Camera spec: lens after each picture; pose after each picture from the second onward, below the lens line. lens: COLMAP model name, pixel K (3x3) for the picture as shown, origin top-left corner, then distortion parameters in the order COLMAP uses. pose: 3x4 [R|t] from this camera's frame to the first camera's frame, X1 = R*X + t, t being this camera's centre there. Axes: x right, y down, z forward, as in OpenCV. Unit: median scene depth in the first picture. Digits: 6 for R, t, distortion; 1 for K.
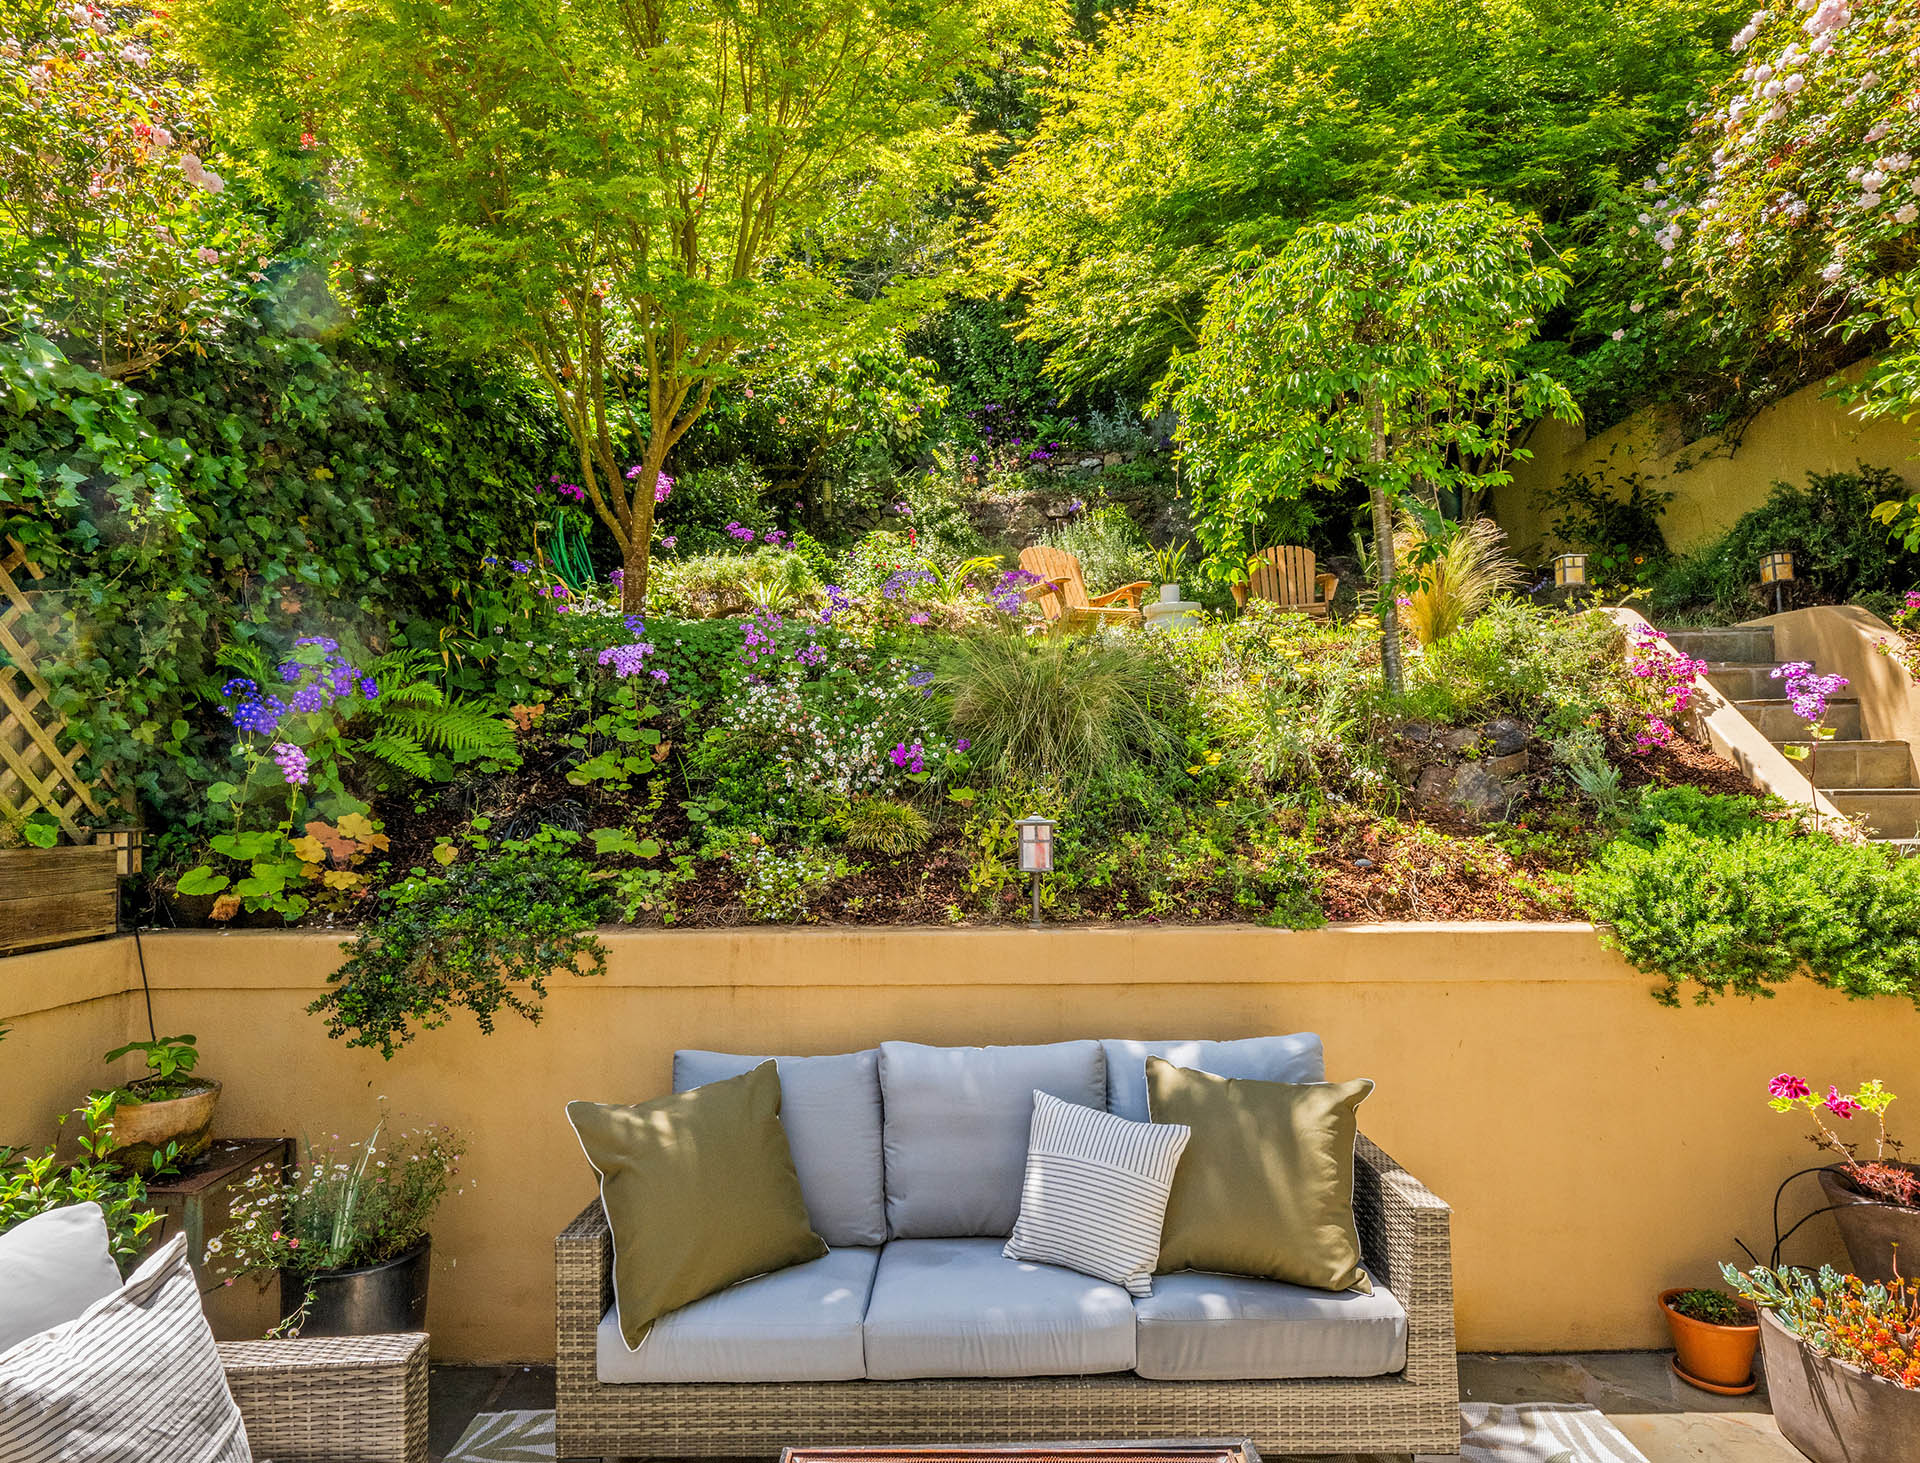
lens RADIAL K [[1123.8, 0, 965.1], [0, 1123.8, 766.9], [0, 0, 1]] dist [-0.001558, 0.000072]
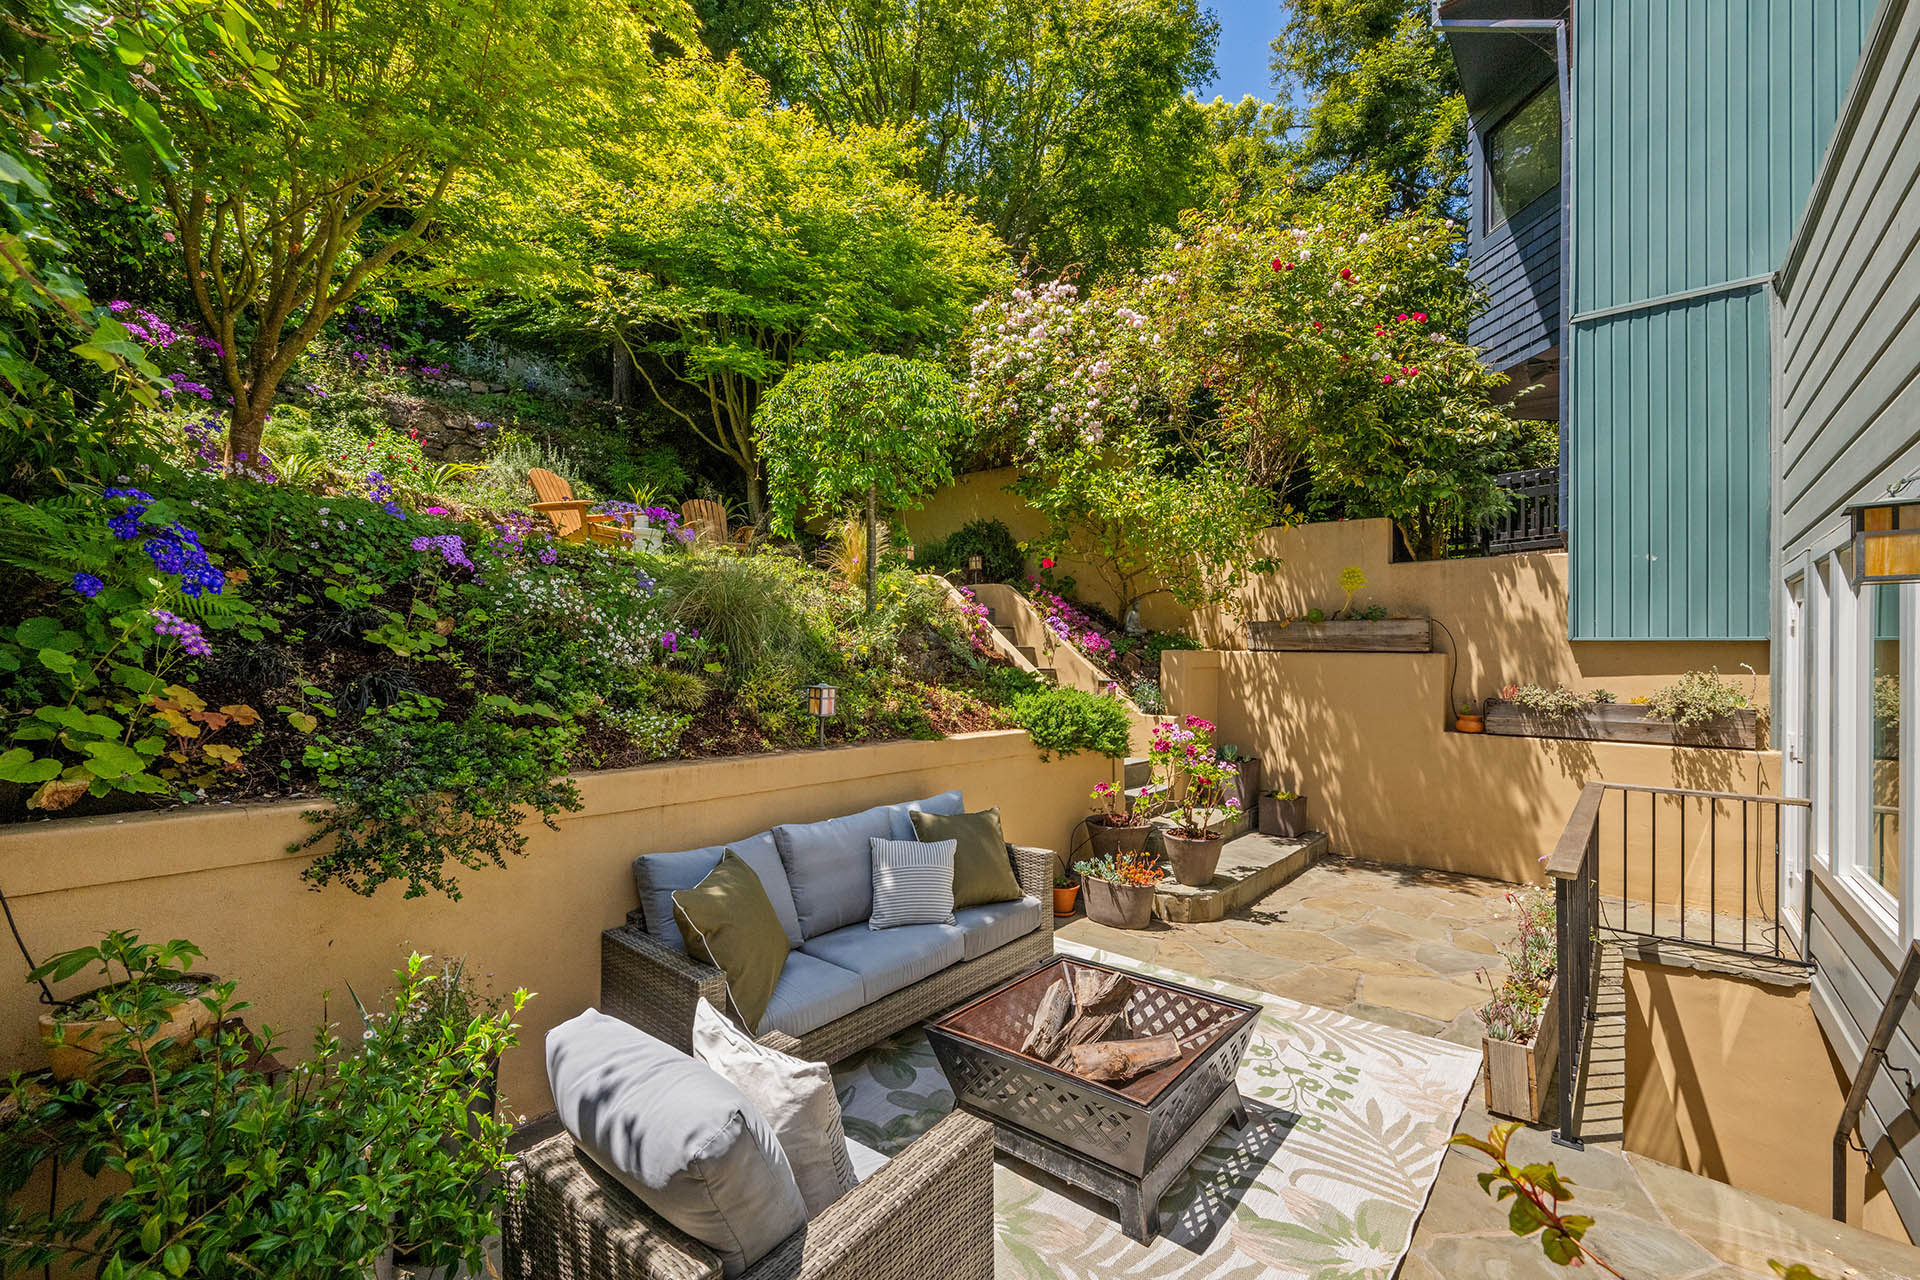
lens RADIAL K [[781.5, 0, 979.1], [0, 781.5, 661.9], [0, 0, 1]] dist [-0.000151, 0.000049]
pose [[0.630663, 0.014963, 0.775912, -0.708641], [-0.038844, 0.999170, 0.012304, -0.011858], [-0.775084, -0.037900, 0.630721, 0.083126]]
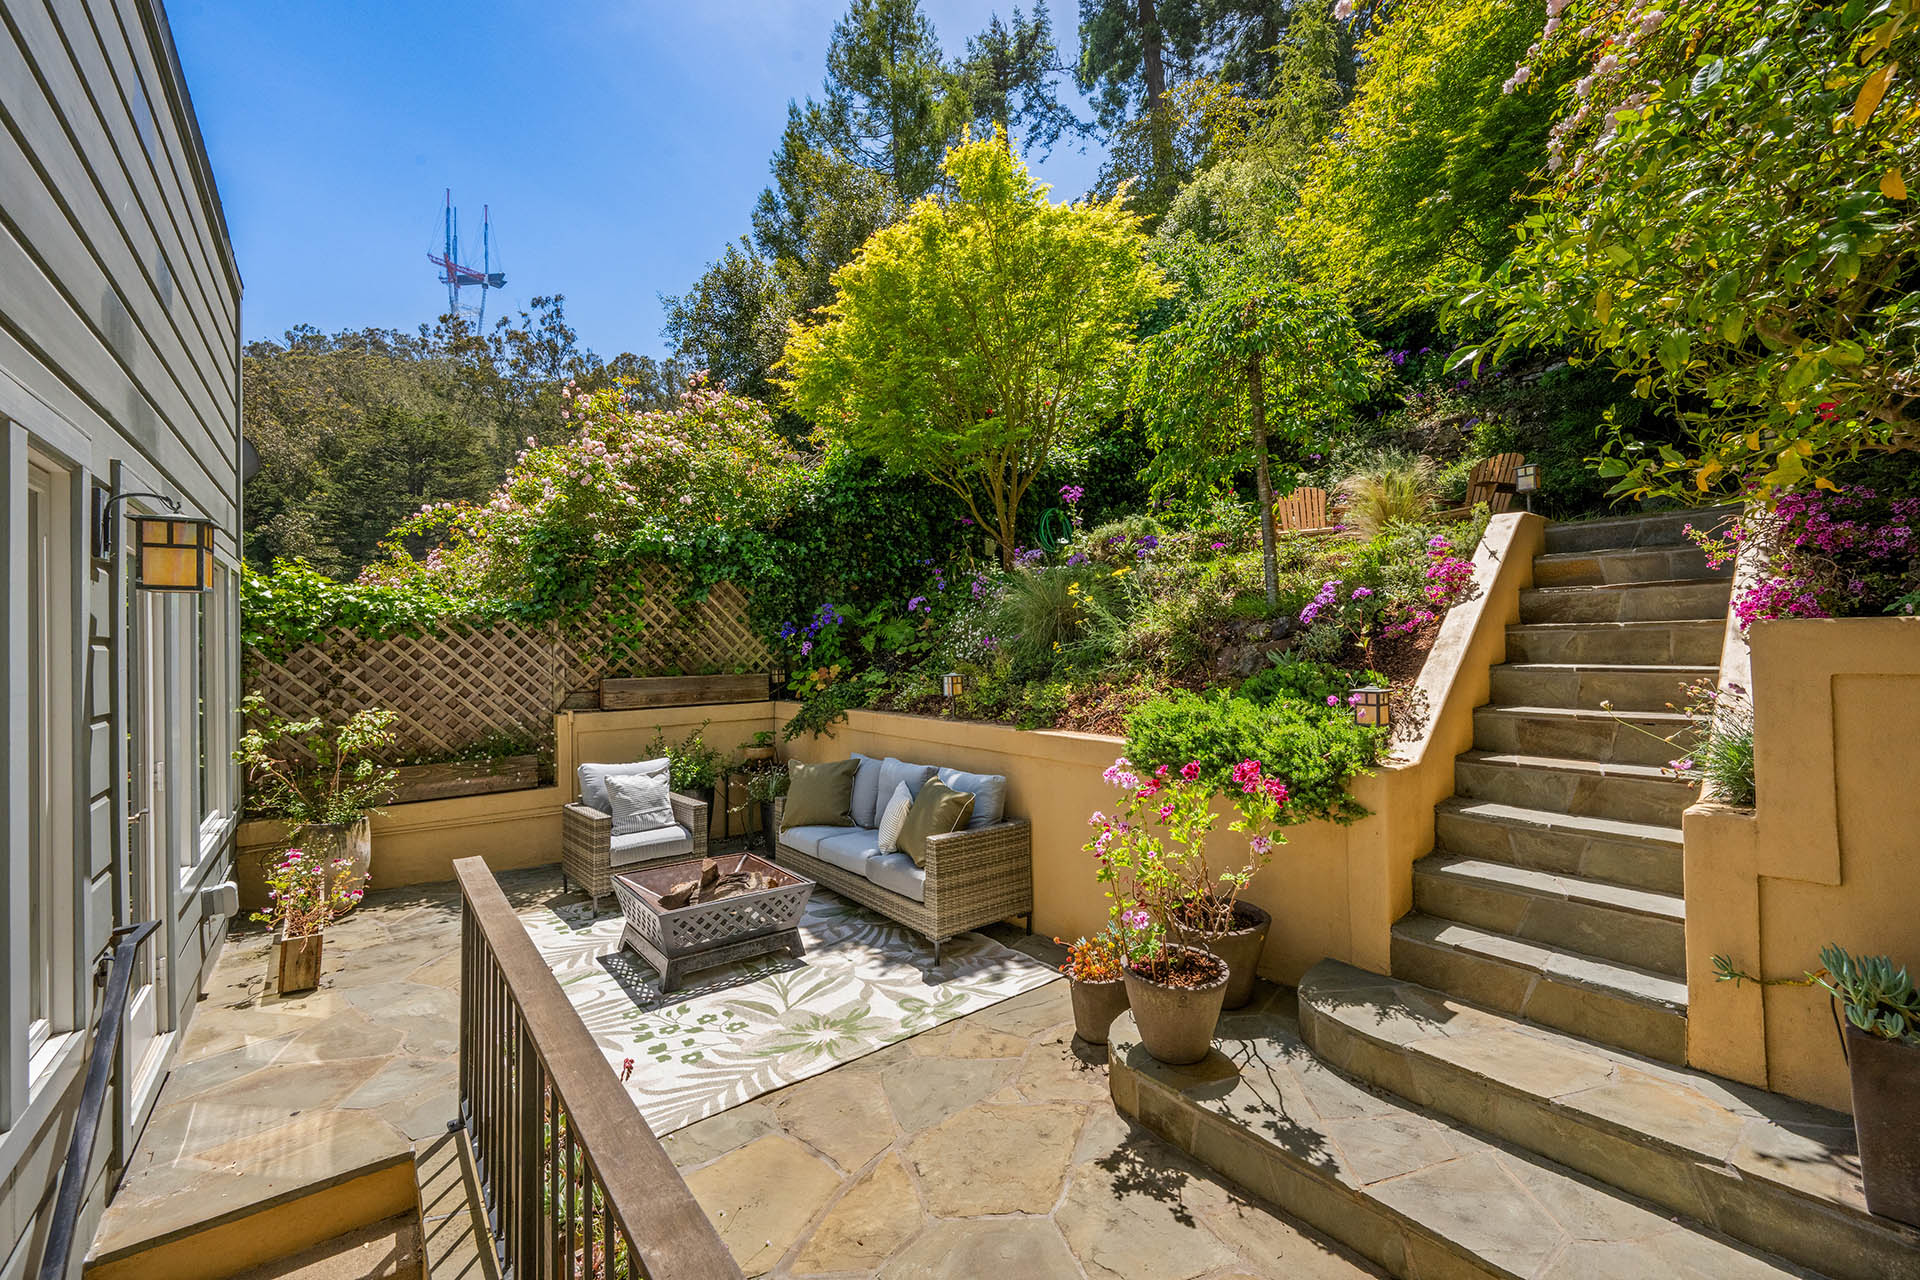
lens RADIAL K [[781.5, 0, 979.1], [0, 781.5, 661.9], [0, 0, 1]] dist [-0.000151, 0.000049]
pose [[0.641589, 0.019266, -0.766806, 1.350275], [0.021991, 0.998812, 0.043495, -0.047160], [0.766733, -0.044769, 0.640403, 0.011321]]
